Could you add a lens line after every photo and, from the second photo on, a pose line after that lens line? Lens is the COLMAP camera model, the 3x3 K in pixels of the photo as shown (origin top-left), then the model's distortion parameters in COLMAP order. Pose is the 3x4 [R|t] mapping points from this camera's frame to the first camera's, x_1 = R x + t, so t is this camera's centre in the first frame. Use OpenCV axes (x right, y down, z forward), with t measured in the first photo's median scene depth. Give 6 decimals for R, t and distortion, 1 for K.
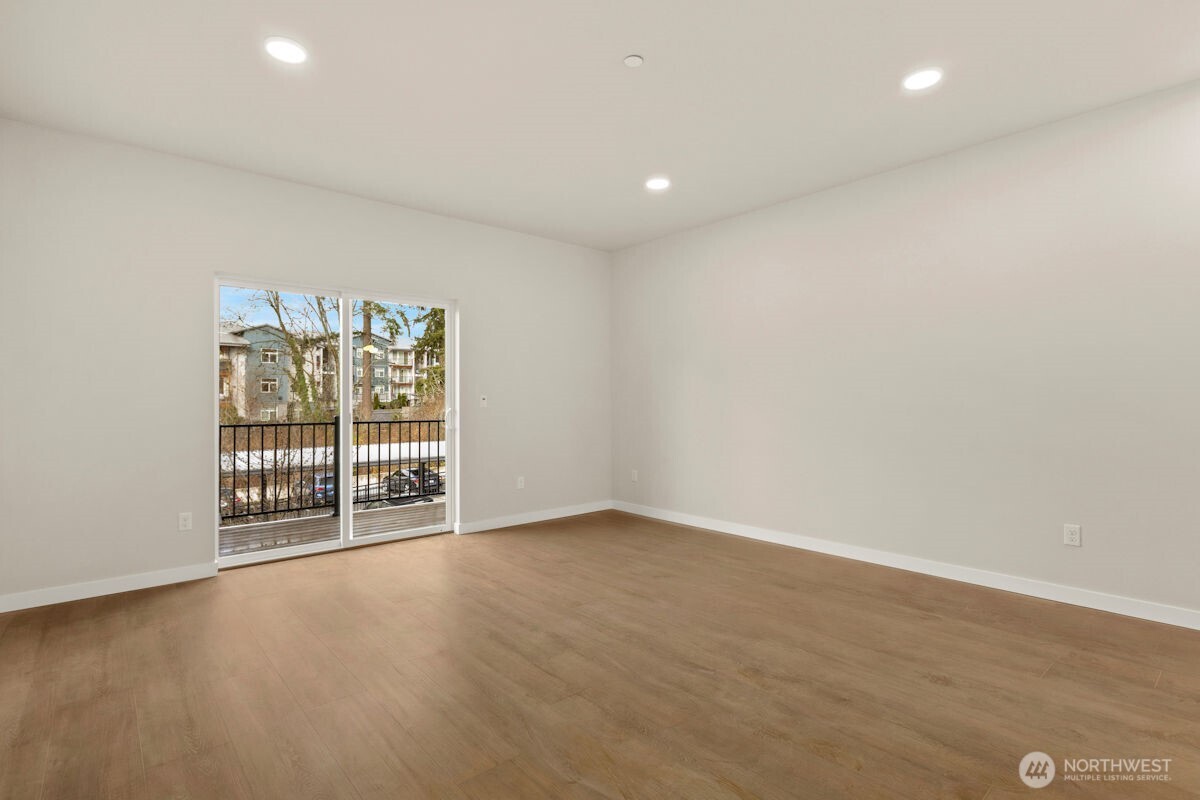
lens RADIAL K [[571.1, 0, 592.5], [0, 571.1, 399.2], [0, 0, 1]] dist [0.000106, 0.000148]
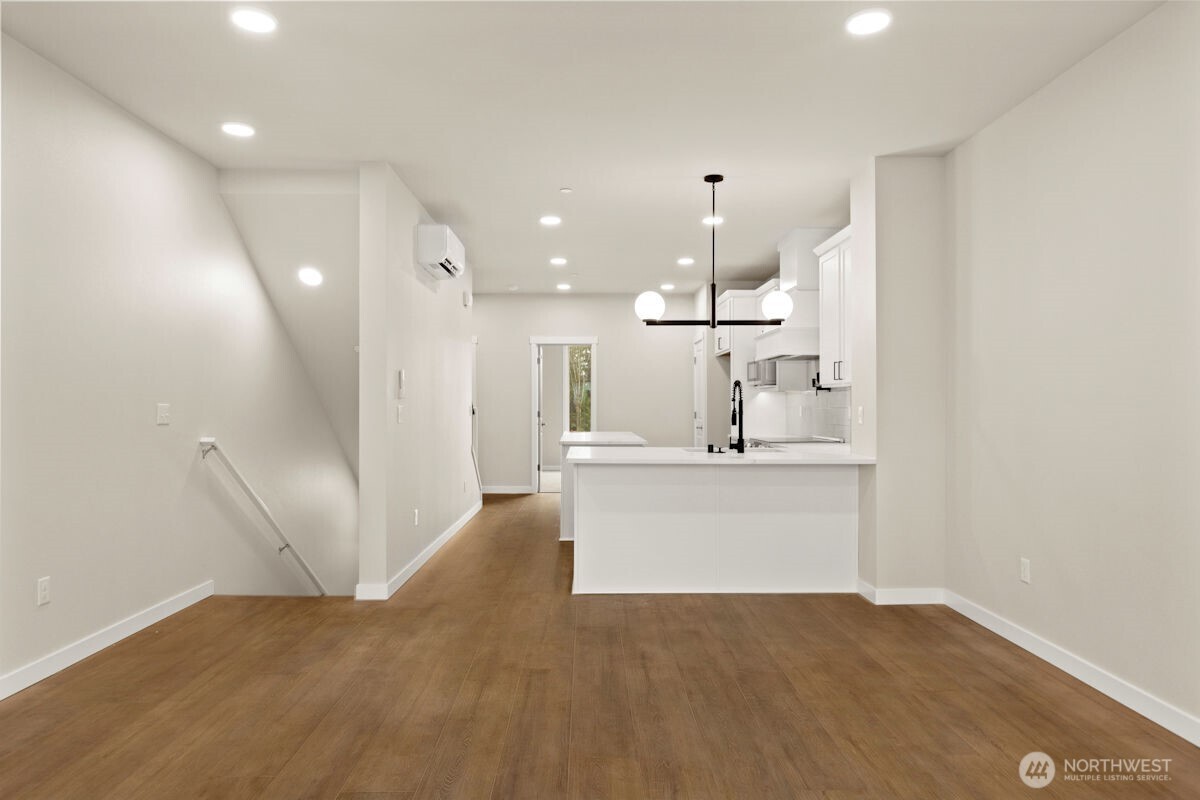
lens RADIAL K [[735.8, 0, 587.9], [0, 735.8, 402.3], [0, 0, 1]] dist [-0.004082, -0.002355]
pose [[-0.760626, 0.002425, 0.649186, -0.277454], [-0.003171, 0.999967, -0.007451, -0.010805], [-0.649183, -0.007726, -0.760593, 0.905523]]
